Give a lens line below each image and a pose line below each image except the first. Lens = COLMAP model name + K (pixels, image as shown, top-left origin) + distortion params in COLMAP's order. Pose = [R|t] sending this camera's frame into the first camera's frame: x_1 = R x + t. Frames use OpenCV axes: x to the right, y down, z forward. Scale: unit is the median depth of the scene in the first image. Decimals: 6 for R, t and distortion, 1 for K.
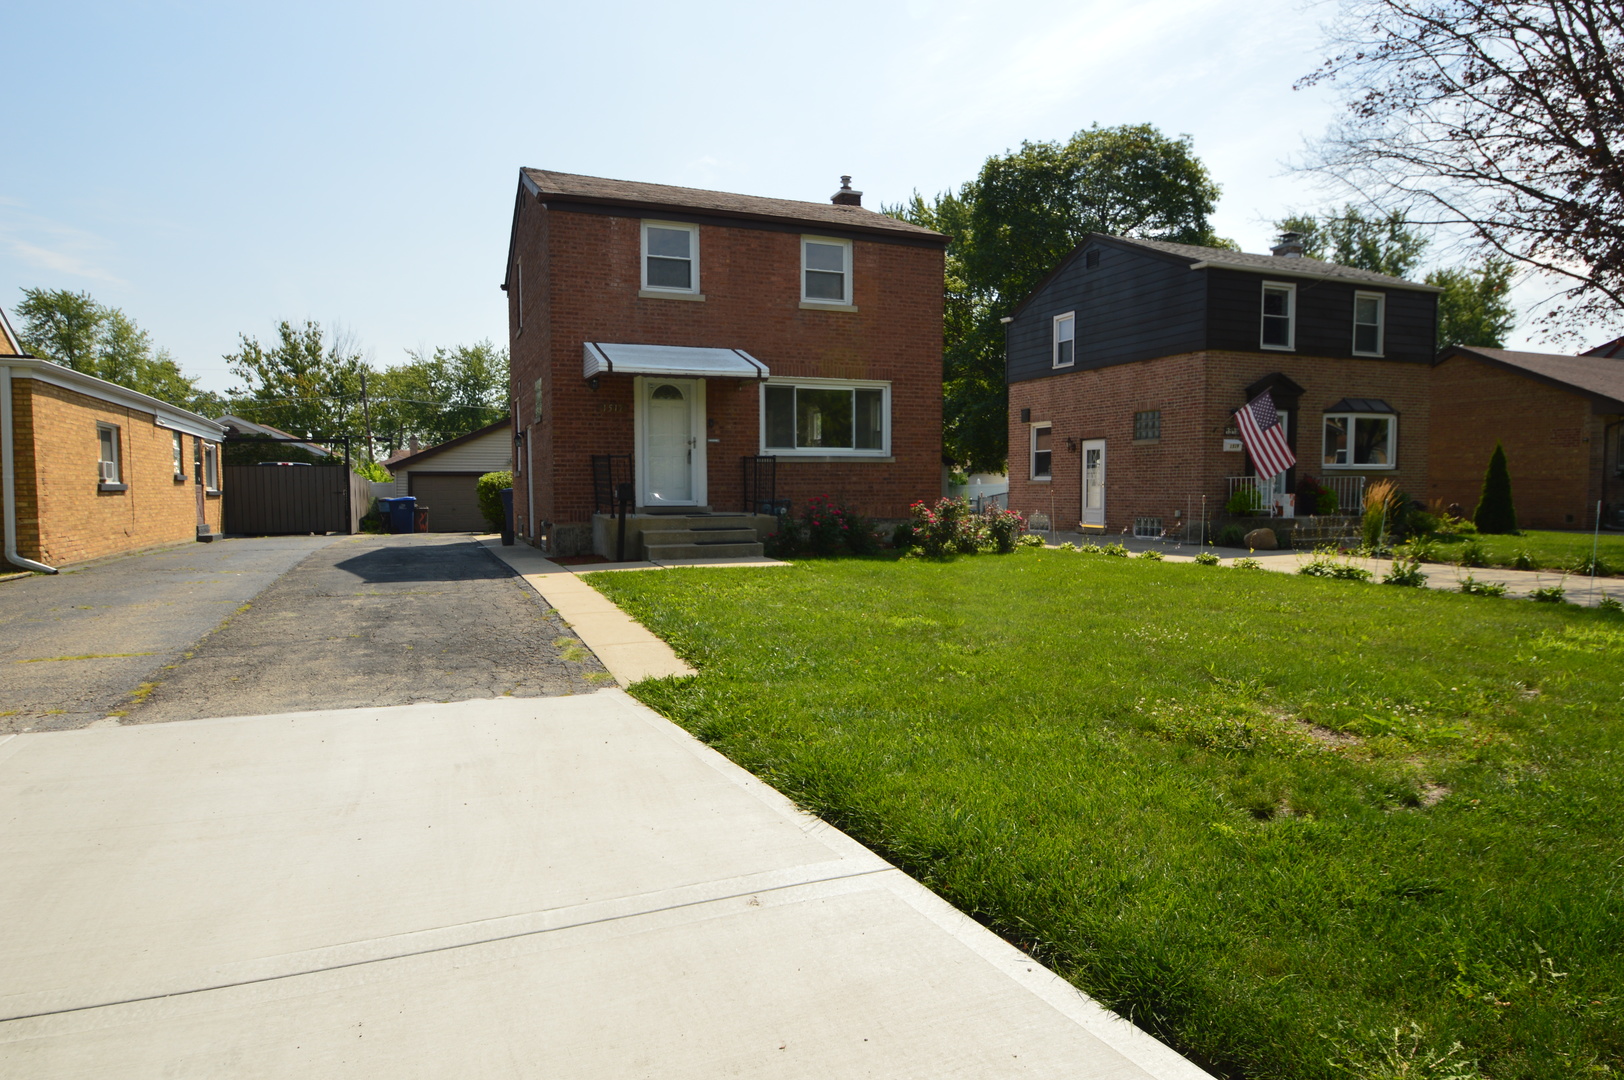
lens RADIAL K [[948.0, 0, 807.1], [0, 948.0, 530.9], [0, 0, 1]] dist [-0.014300, -0.012231]
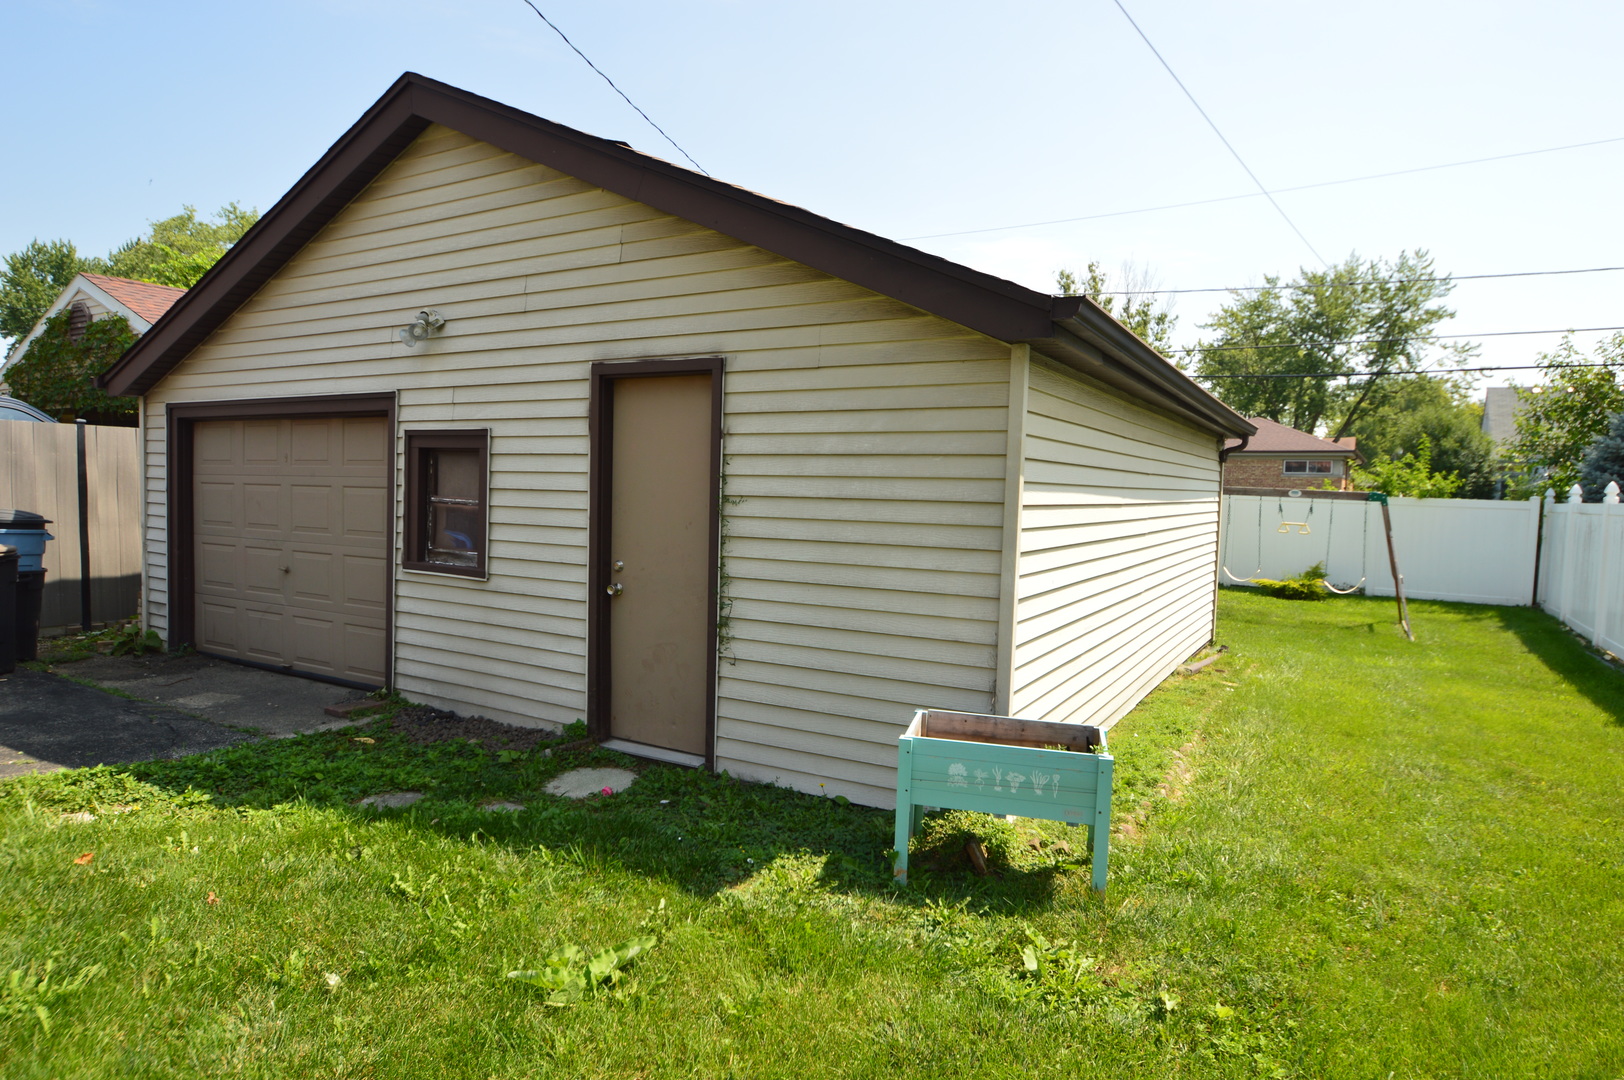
lens RADIAL K [[948.0, 0, 796.4], [0, 948.0, 551.3], [0, 0, 1]] dist [-0.014300, -0.012231]
pose [[0.595098, 0.073135, -0.800319, -0.048553], [-0.056755, 0.997189, 0.048924, -0.017004], [0.801647, 0.016308, 0.597576, 0.361133]]
